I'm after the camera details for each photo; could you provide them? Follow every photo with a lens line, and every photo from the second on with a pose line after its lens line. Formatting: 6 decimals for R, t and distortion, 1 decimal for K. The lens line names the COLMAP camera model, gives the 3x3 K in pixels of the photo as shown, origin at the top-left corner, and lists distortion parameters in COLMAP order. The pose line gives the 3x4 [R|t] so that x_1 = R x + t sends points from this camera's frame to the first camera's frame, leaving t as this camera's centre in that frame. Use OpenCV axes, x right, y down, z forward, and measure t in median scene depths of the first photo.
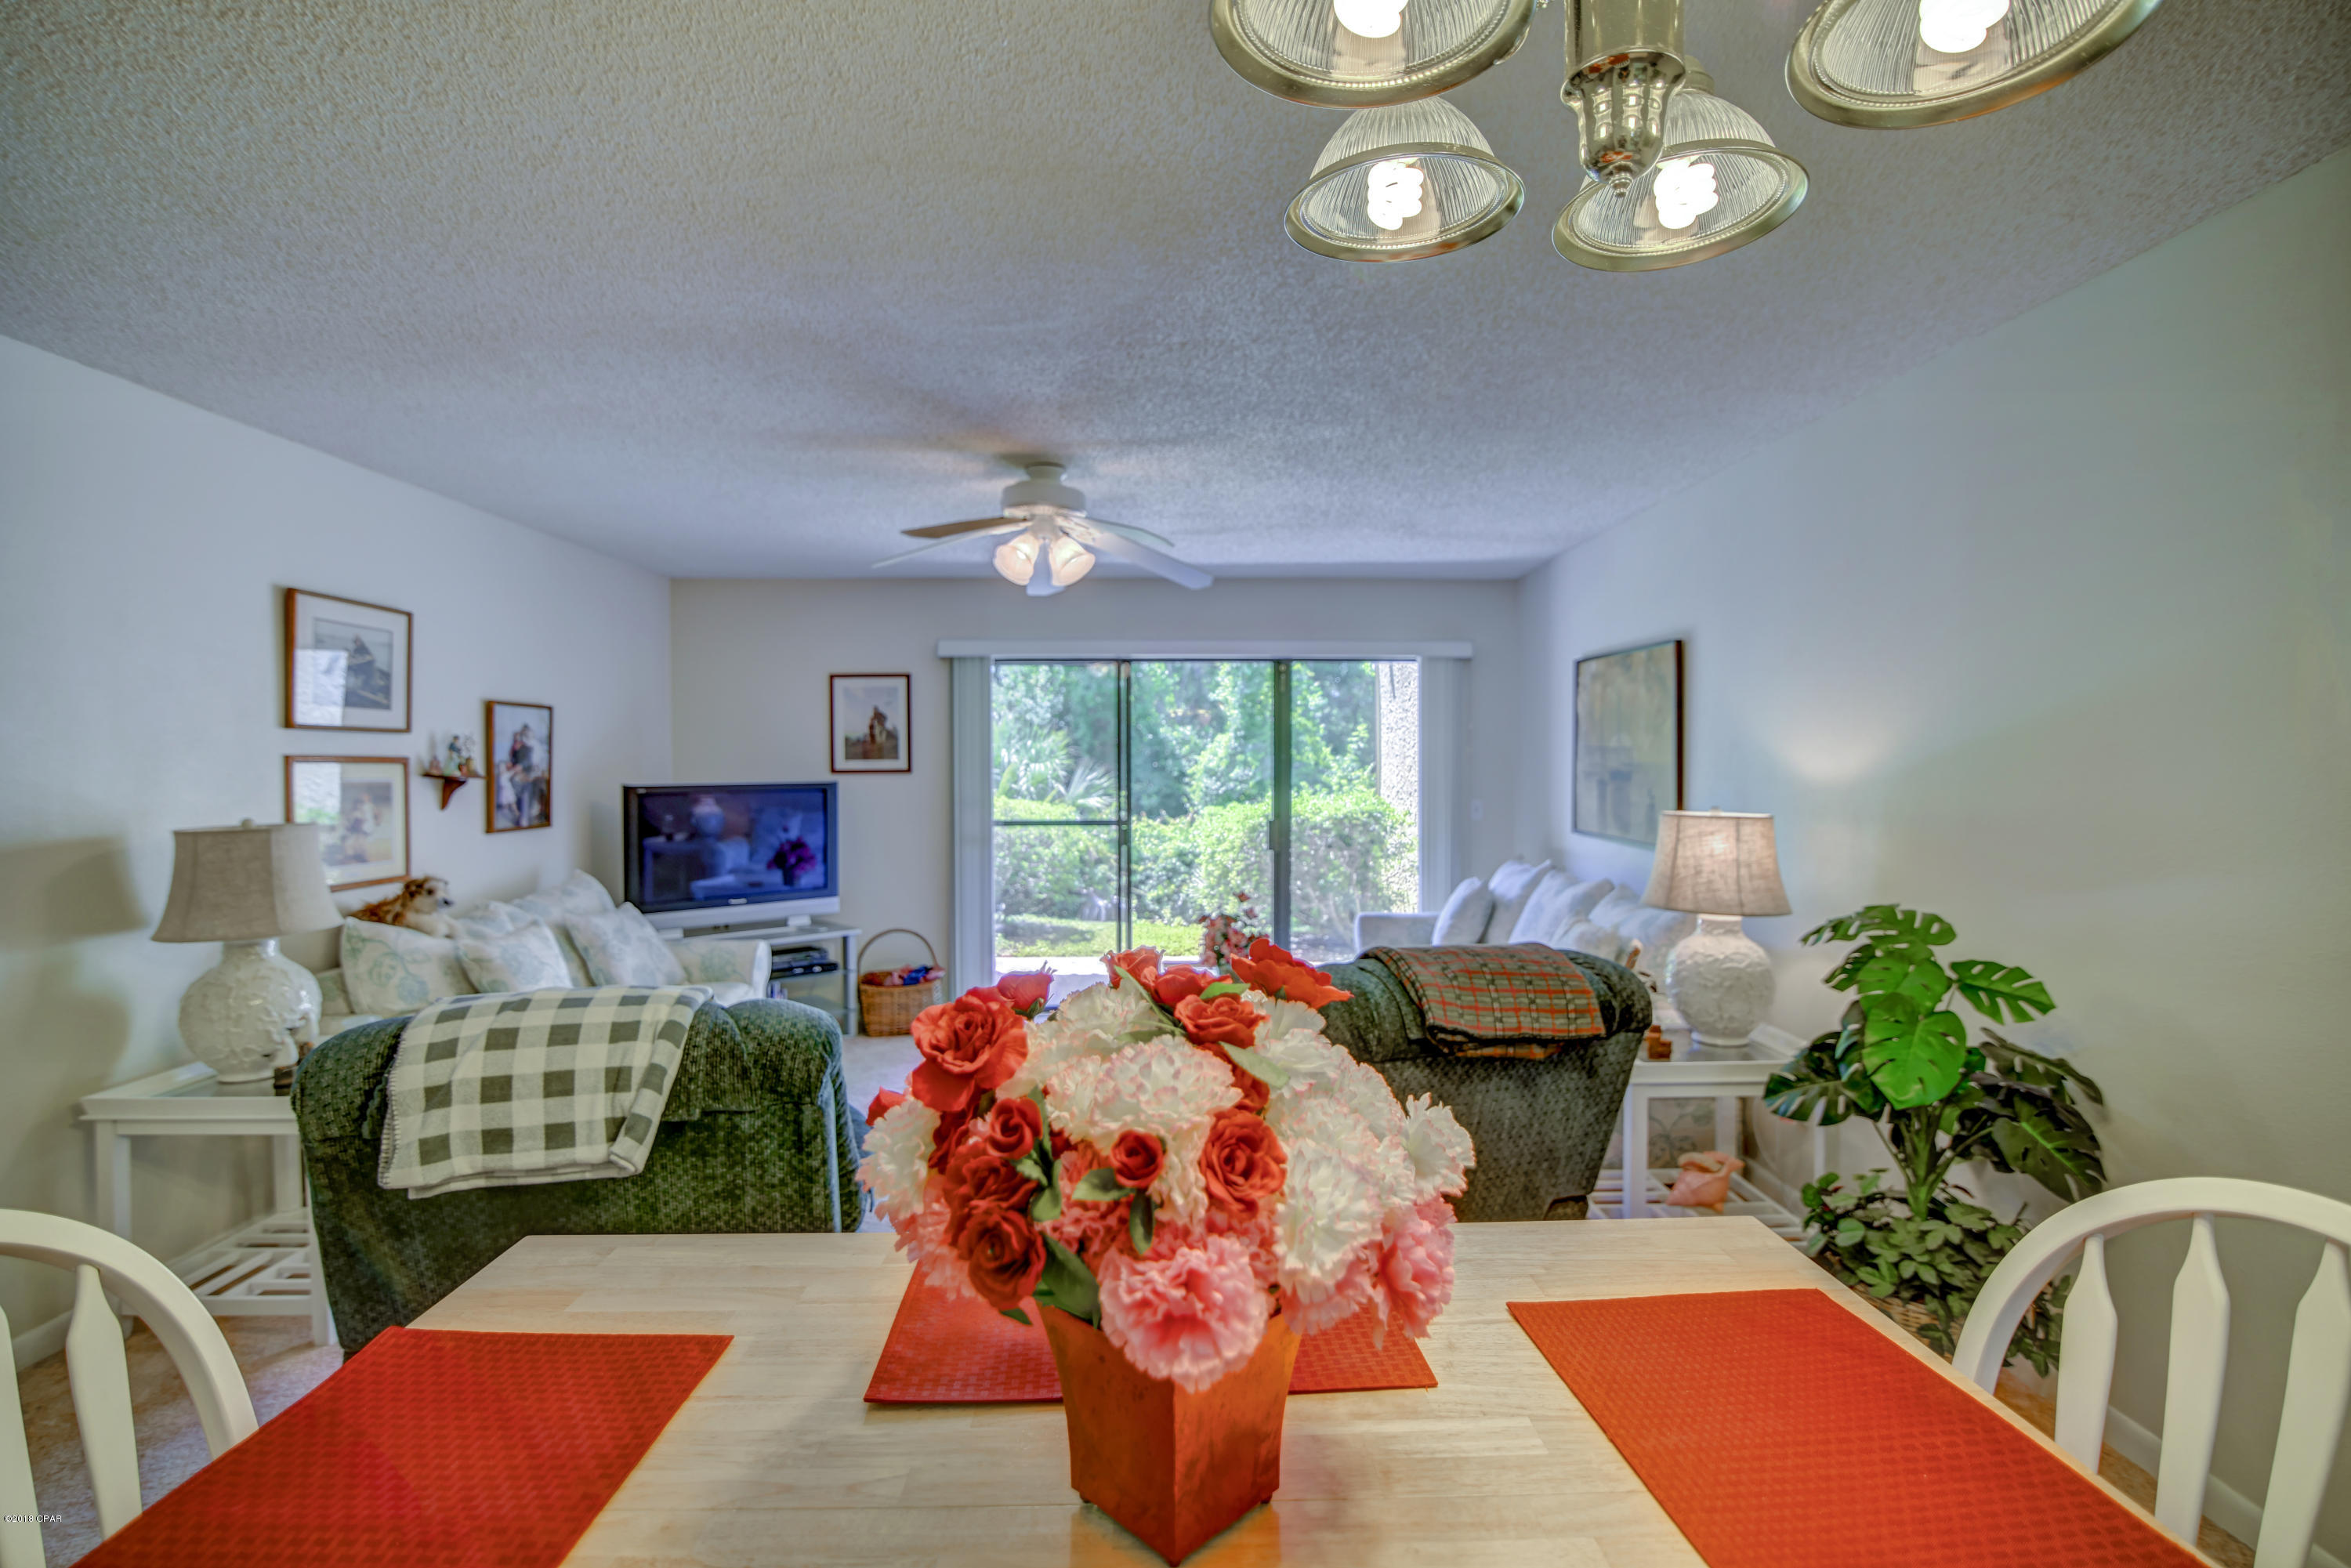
lens RADIAL K [[1091.4, 0, 1172.0], [0, 1091.4, 779.2], [0, 0, 1]] dist [-0.017238, 0.000814]
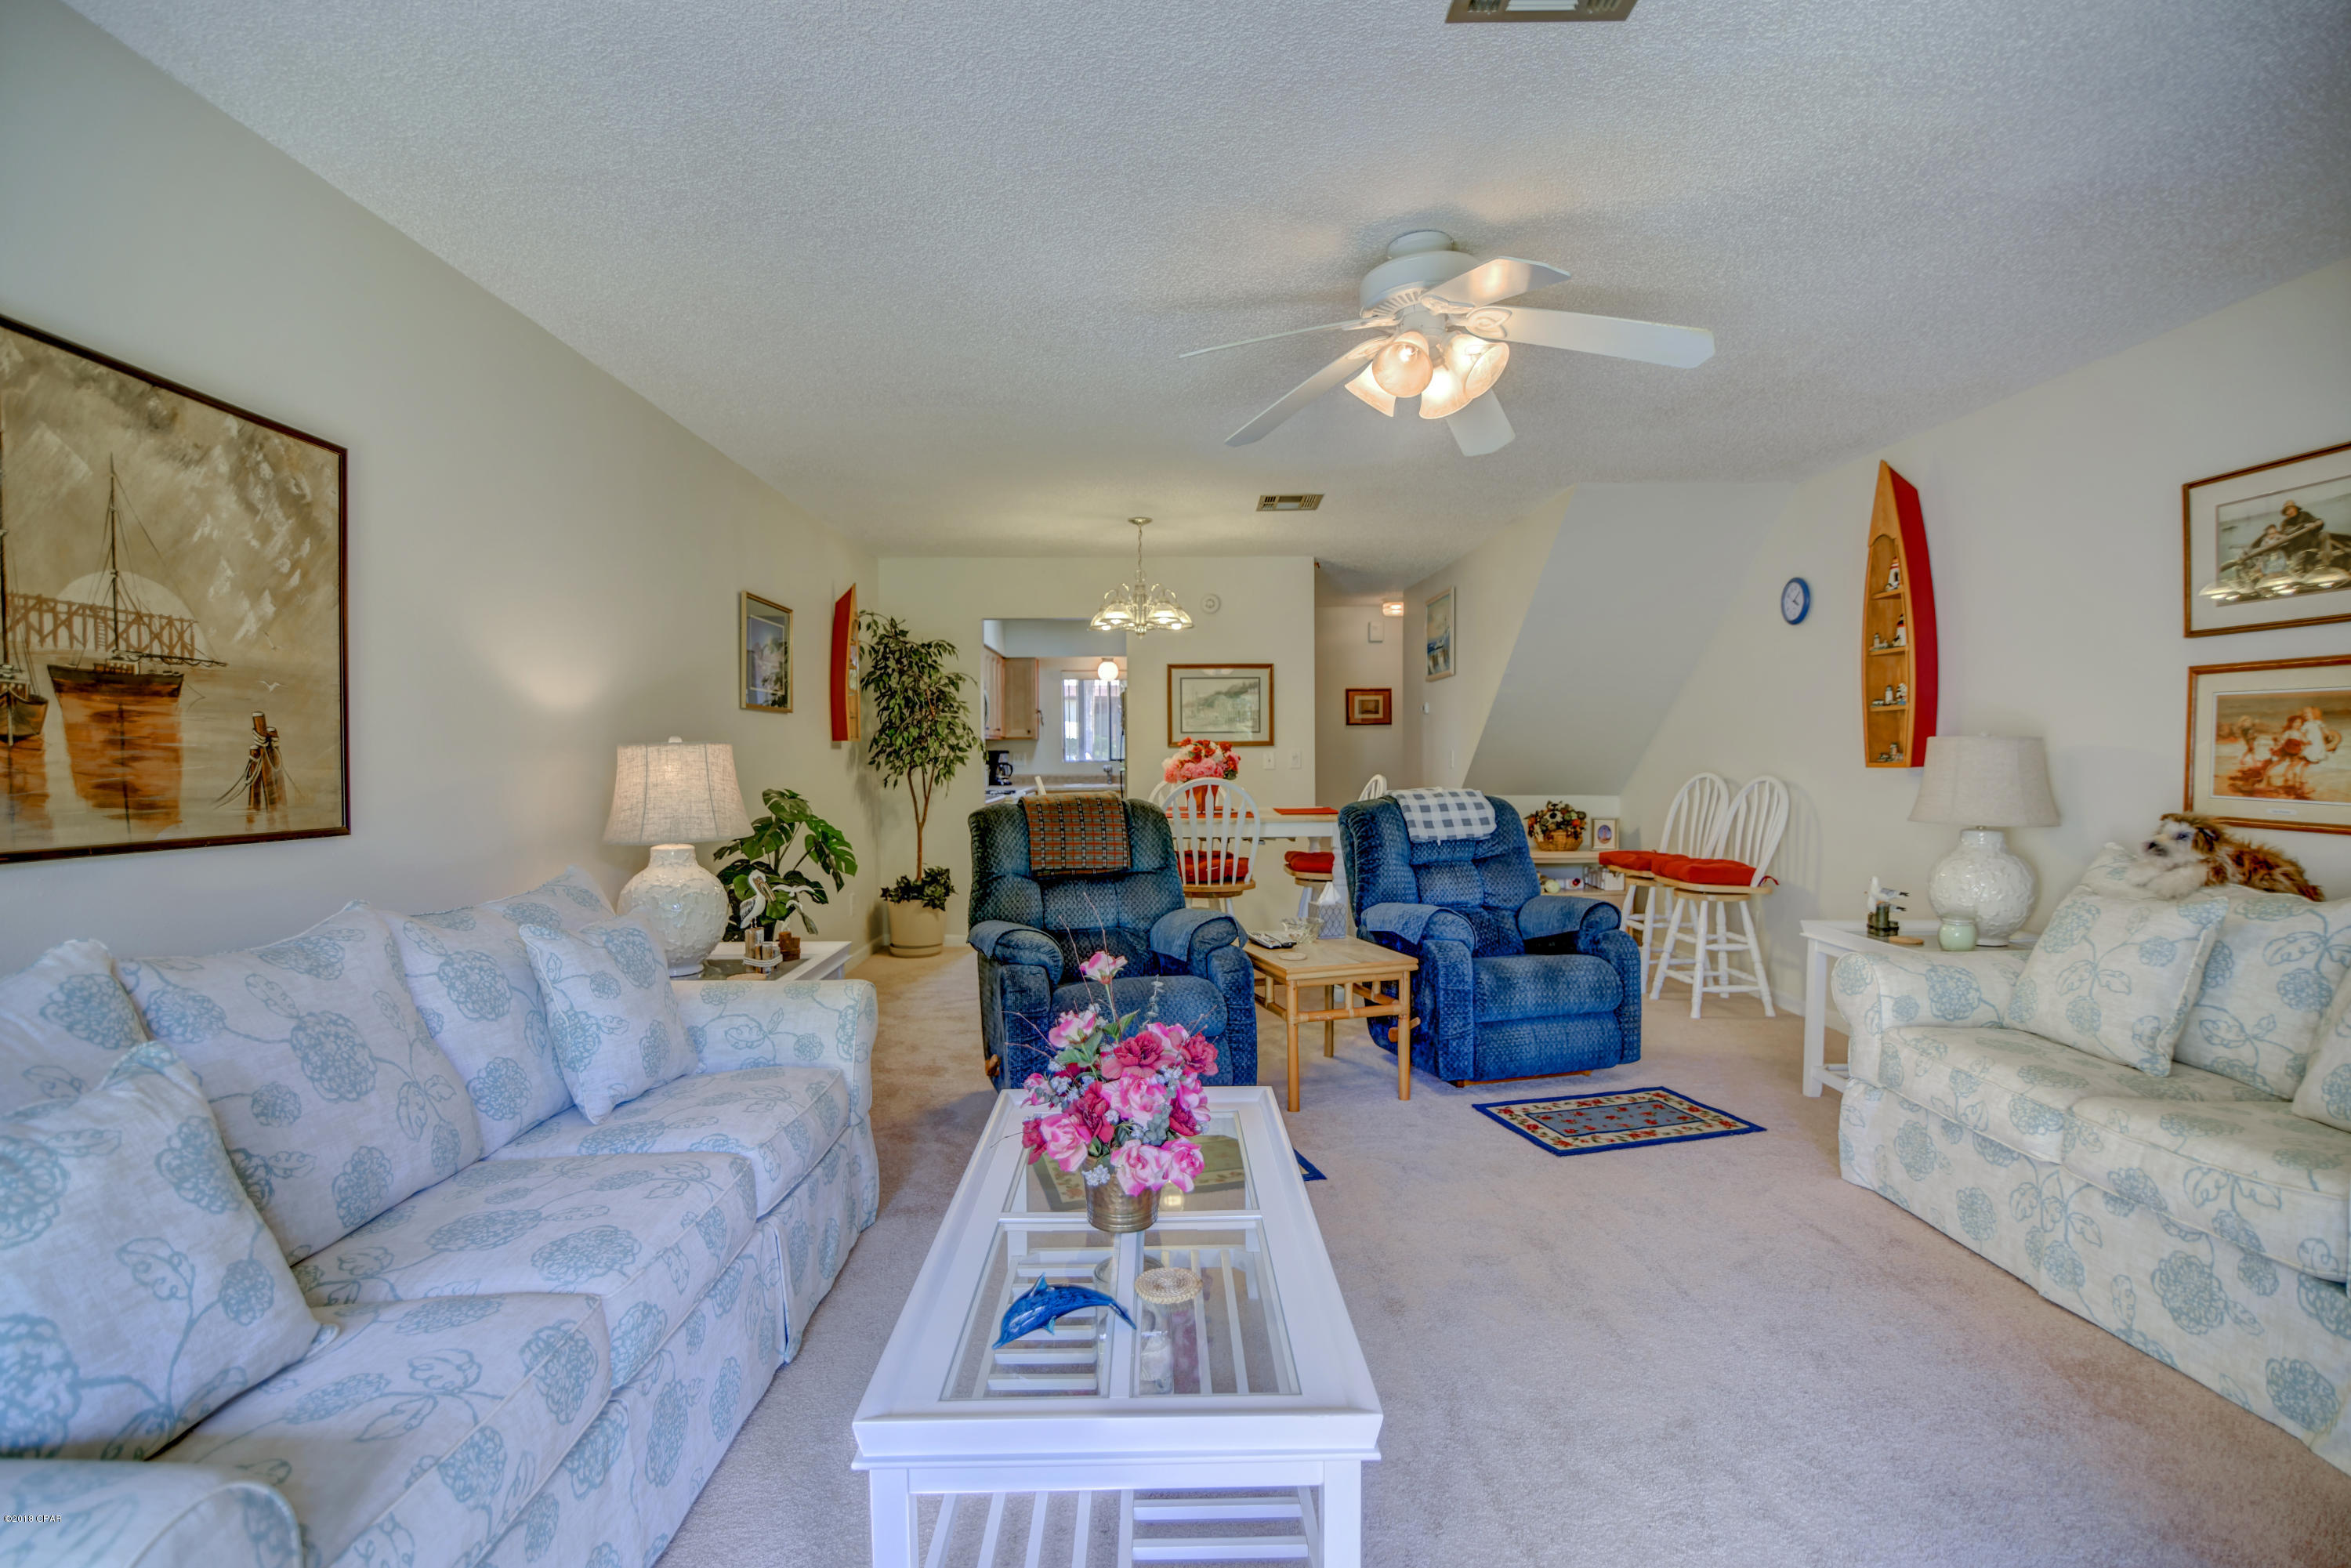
lens RADIAL K [[1091.4, 0, 1172.0], [0, 1091.4, 779.2], [0, 0, 1]] dist [-0.017238, 0.000814]
pose [[-0.999953, 0.009717, -0.000062, 0.041335], [0.009705, 0.999044, 0.042626, 0.021347], [0.000476, 0.042624, -0.999091, 1.576729]]
